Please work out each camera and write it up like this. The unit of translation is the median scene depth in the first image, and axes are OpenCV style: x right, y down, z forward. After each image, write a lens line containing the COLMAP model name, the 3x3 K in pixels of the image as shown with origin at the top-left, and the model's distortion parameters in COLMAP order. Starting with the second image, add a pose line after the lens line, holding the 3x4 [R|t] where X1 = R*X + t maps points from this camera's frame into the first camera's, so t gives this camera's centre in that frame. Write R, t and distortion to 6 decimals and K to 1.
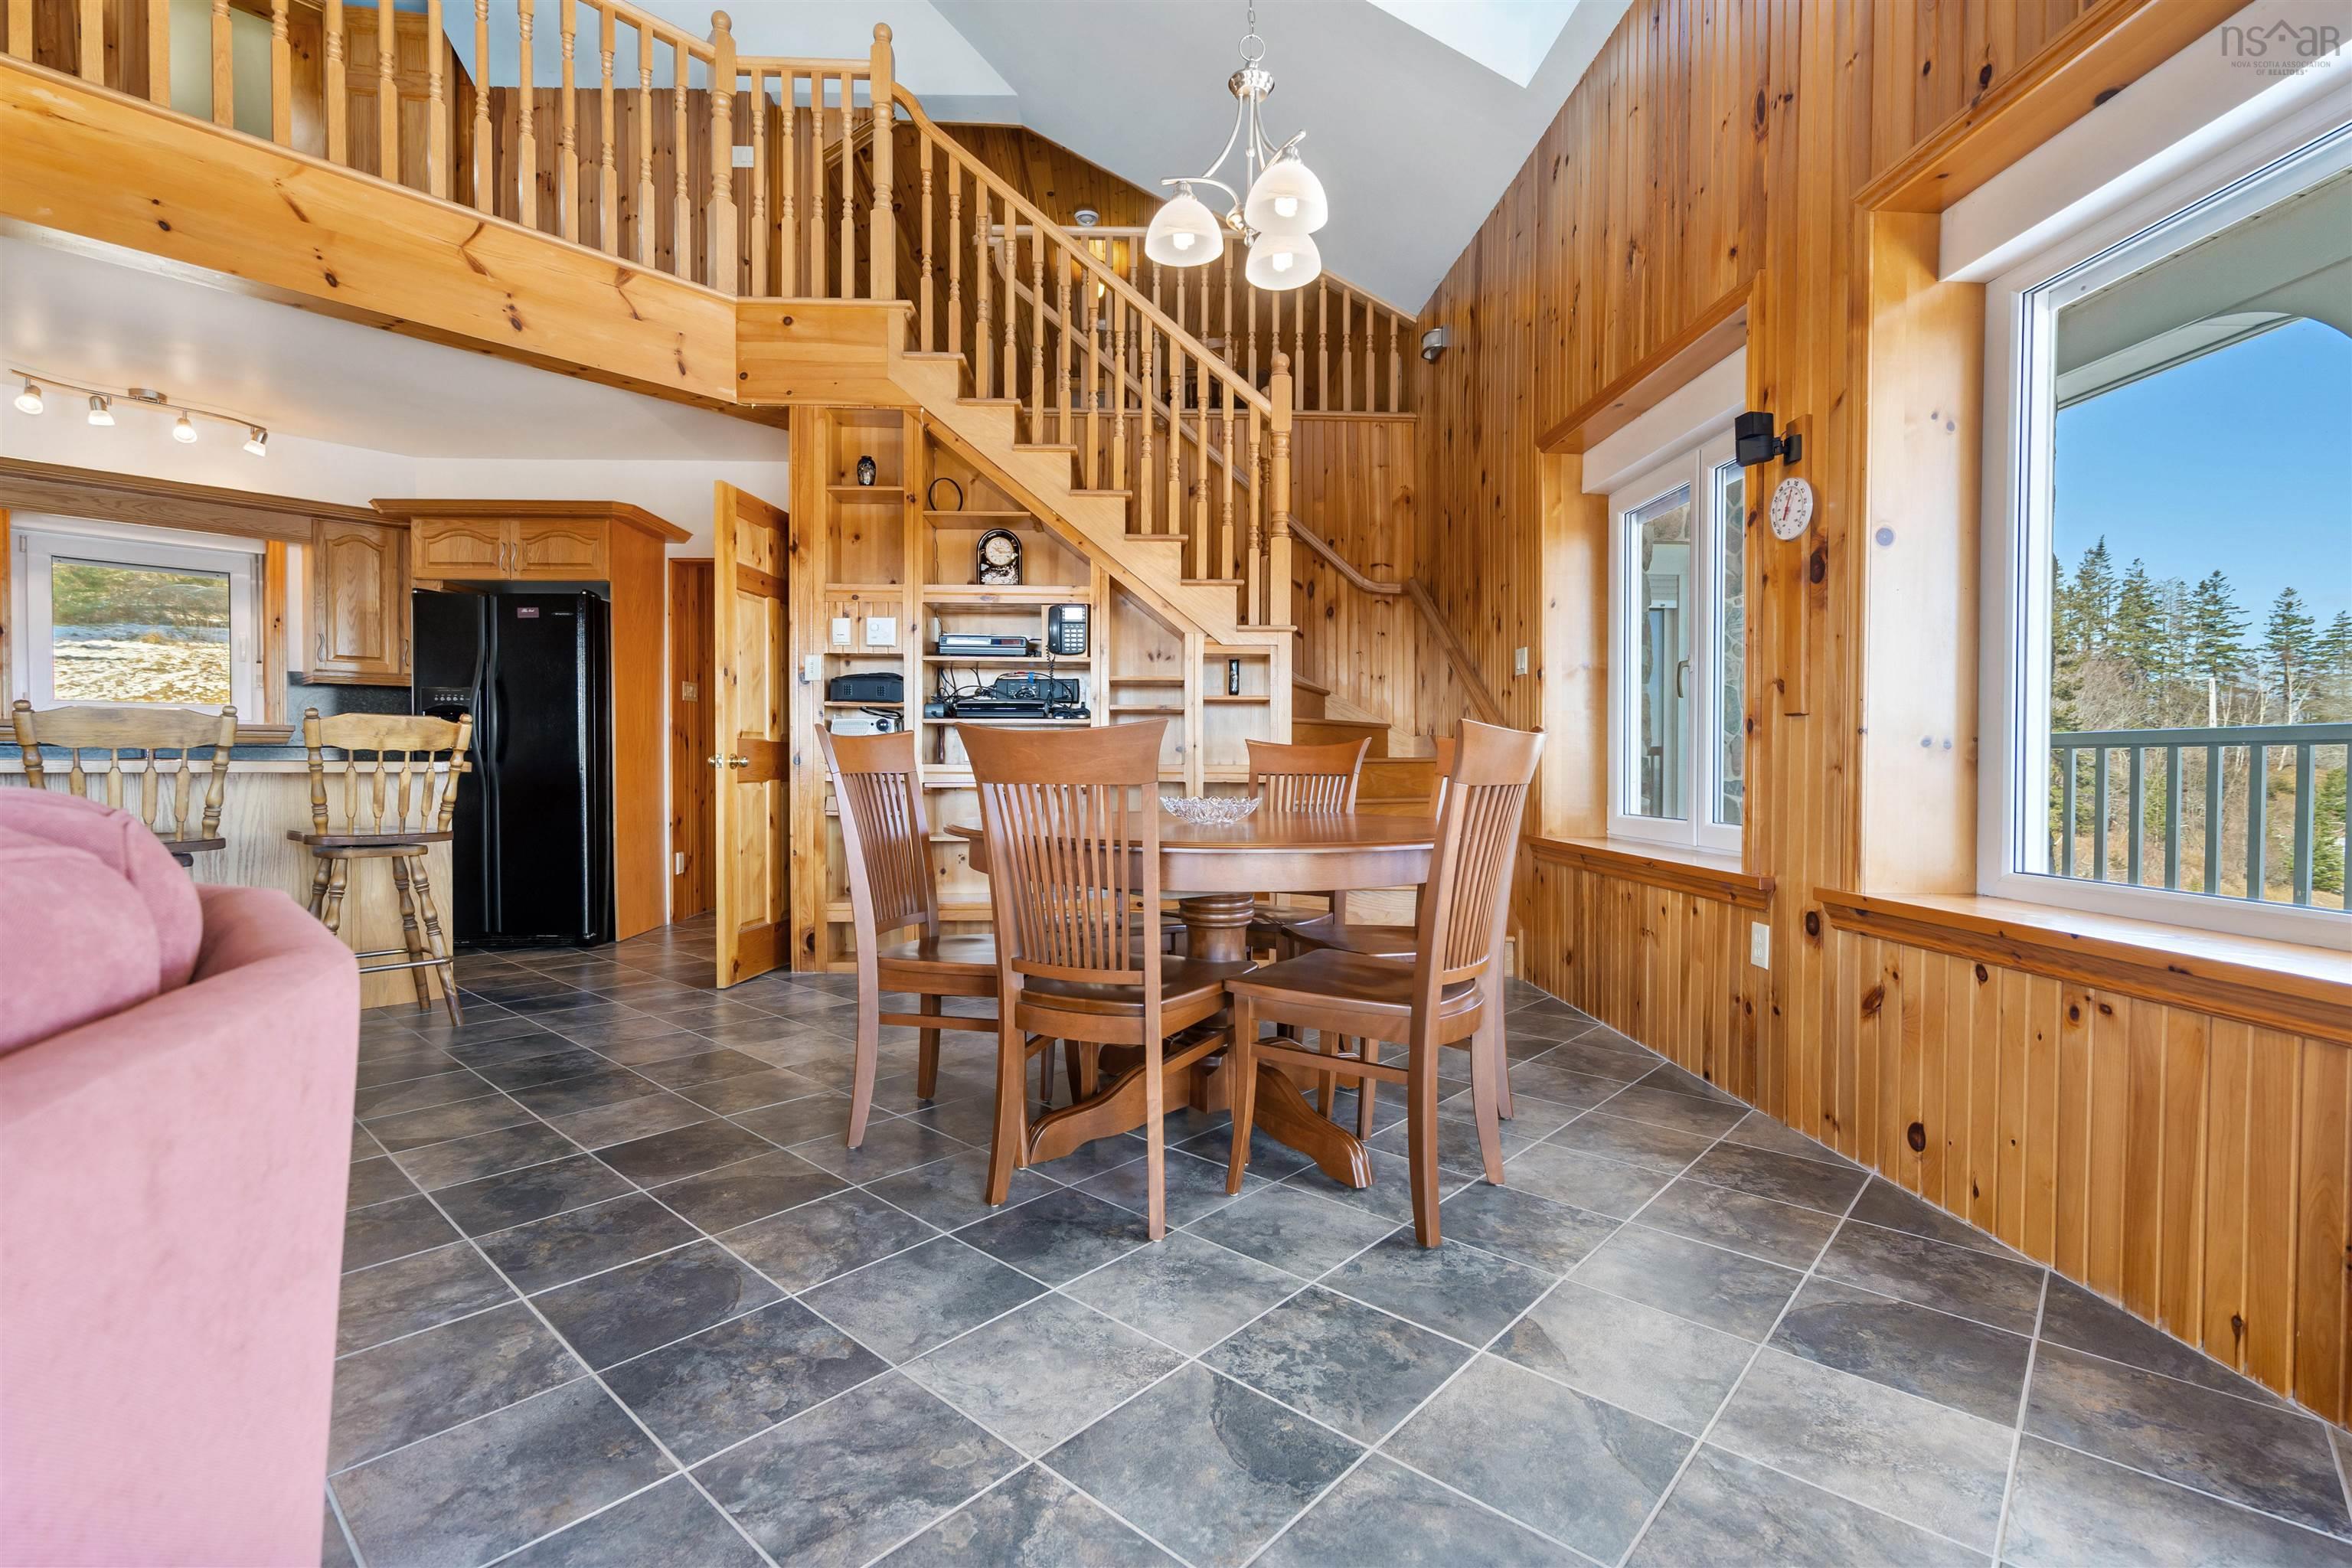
lens RADIAL K [[1069.7, 0, 1174.3], [0, 1069.7, 772.0], [0, 0, 1]] dist [-0.002135, -0.003152]
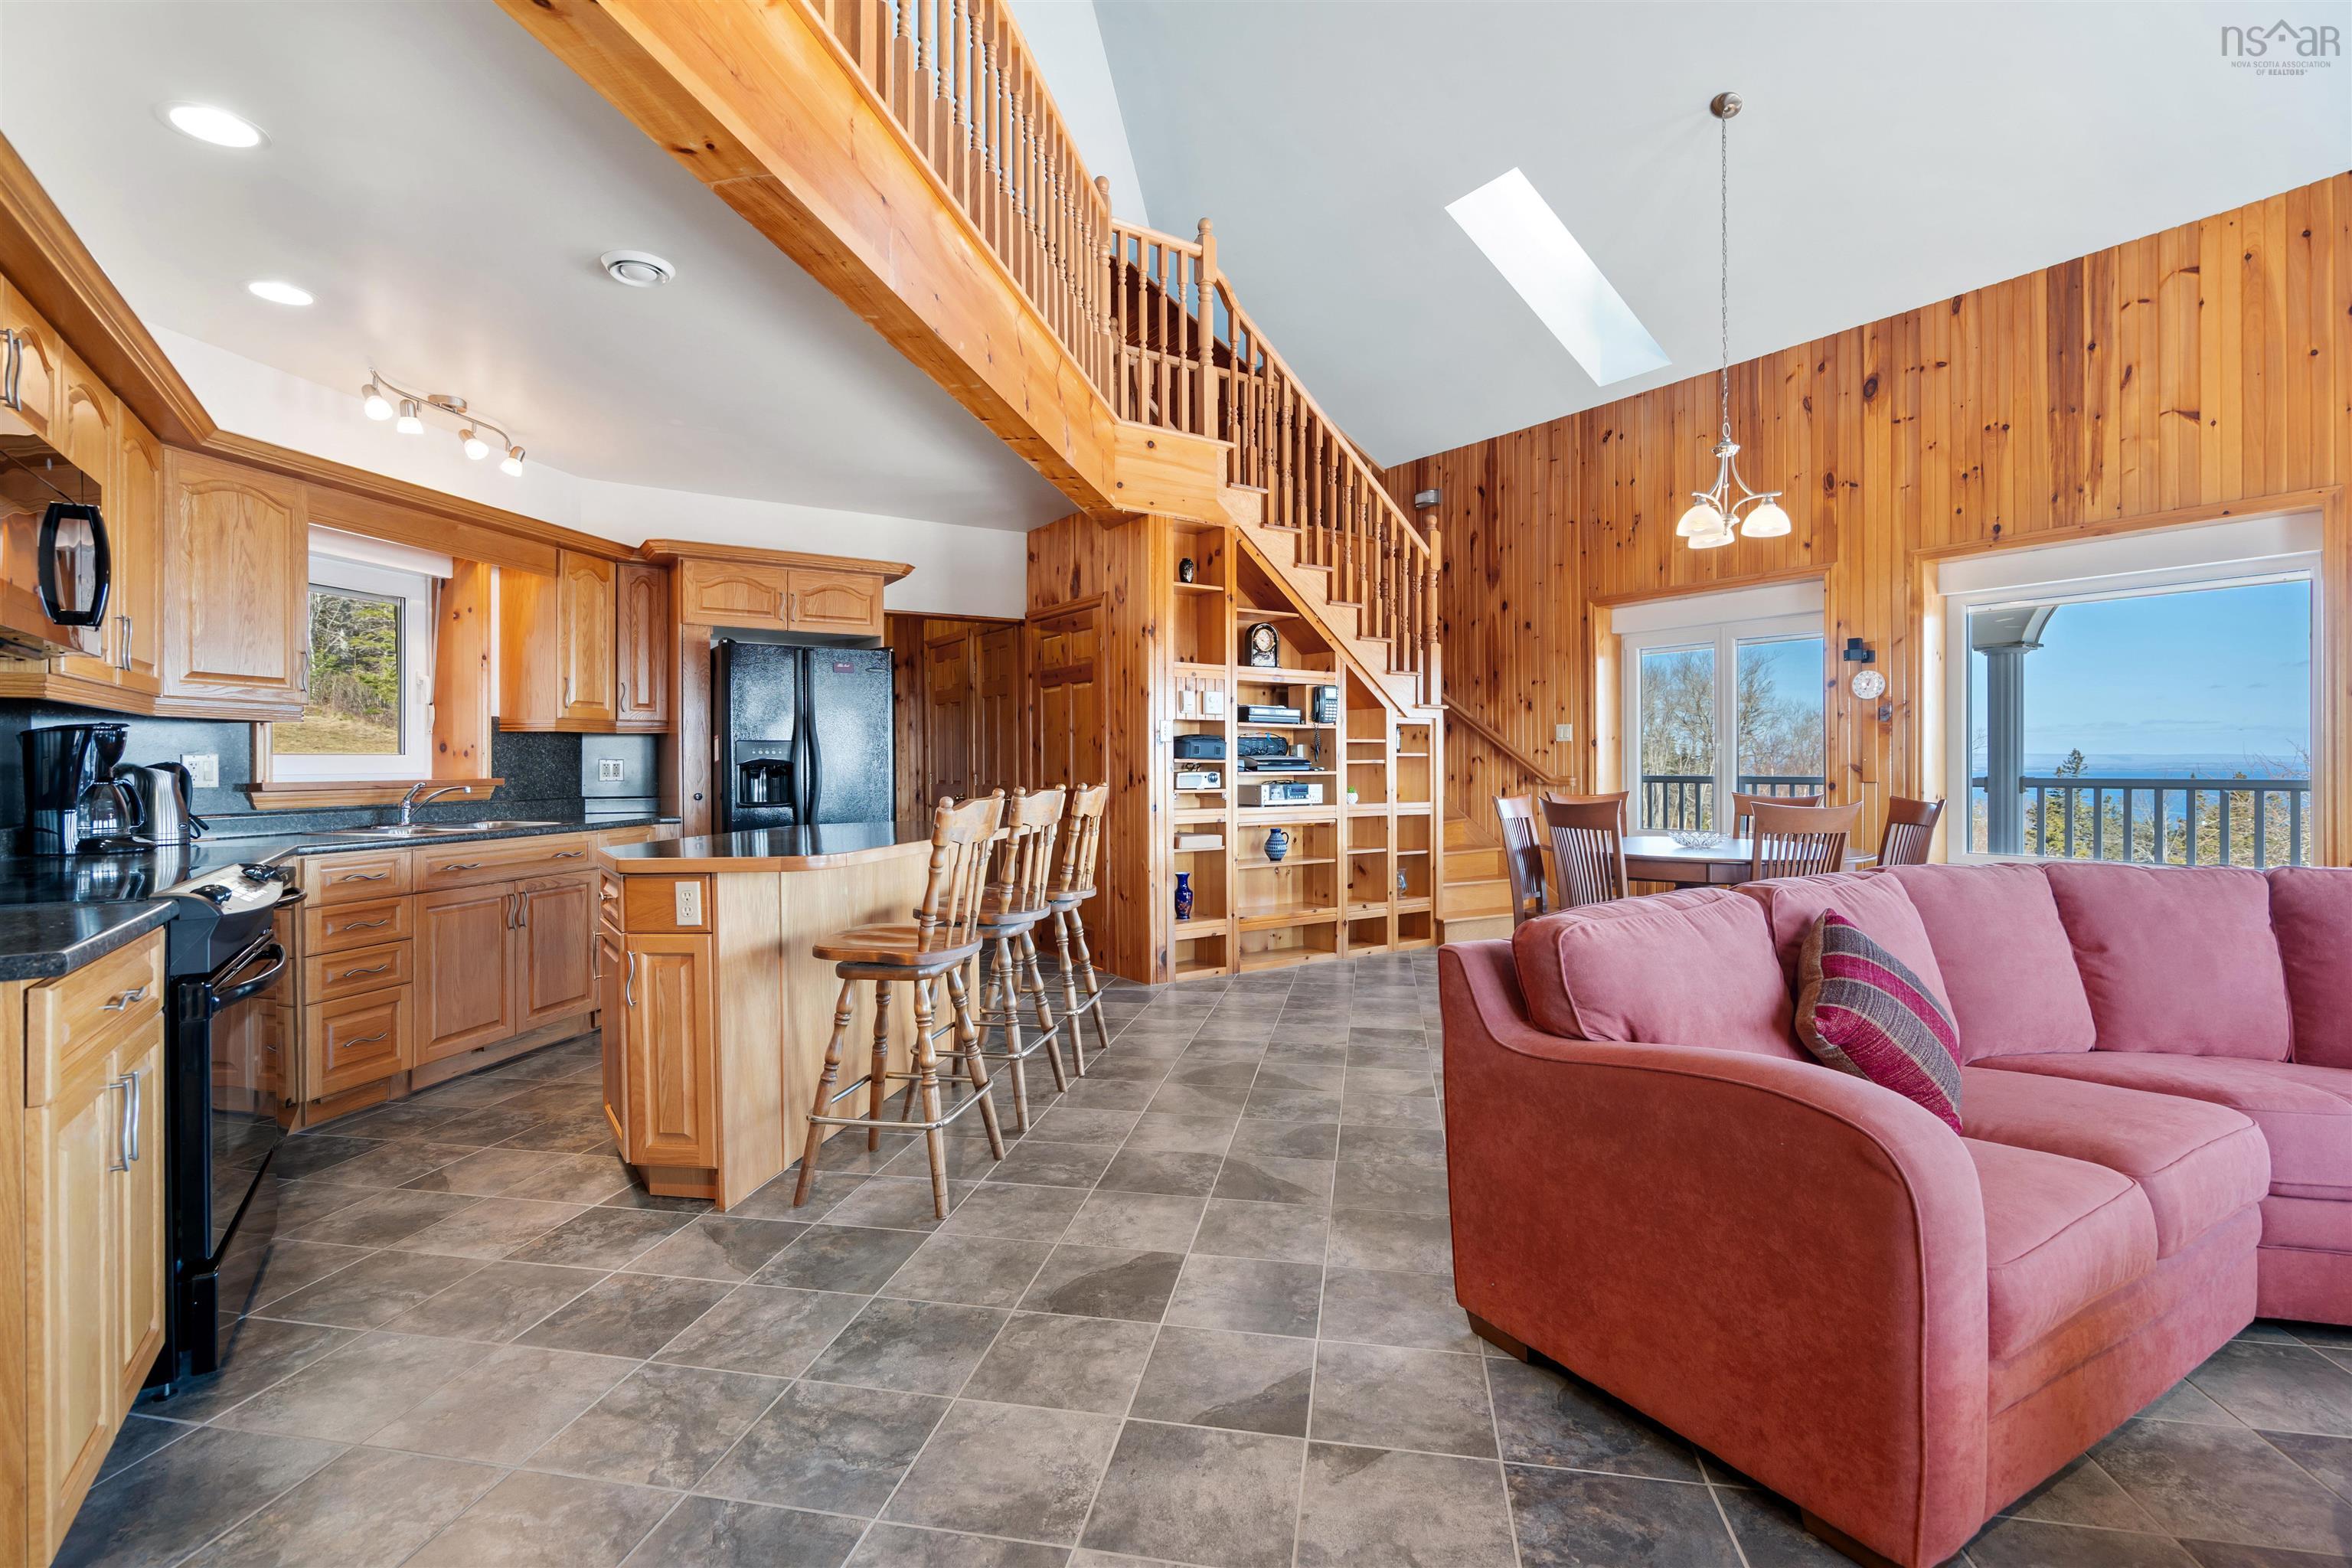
lens RADIAL K [[1069.7, 0, 1191.1], [0, 1069.7, 772.9], [0, 0, 1]] dist [-0.002135, -0.003152]
pose [[0.846221, -0.011783, 0.532701, -0.955461], [0.013809, 0.999905, 0.000179, -0.049673], [-0.532653, 0.007205, 0.846303, -0.044347]]
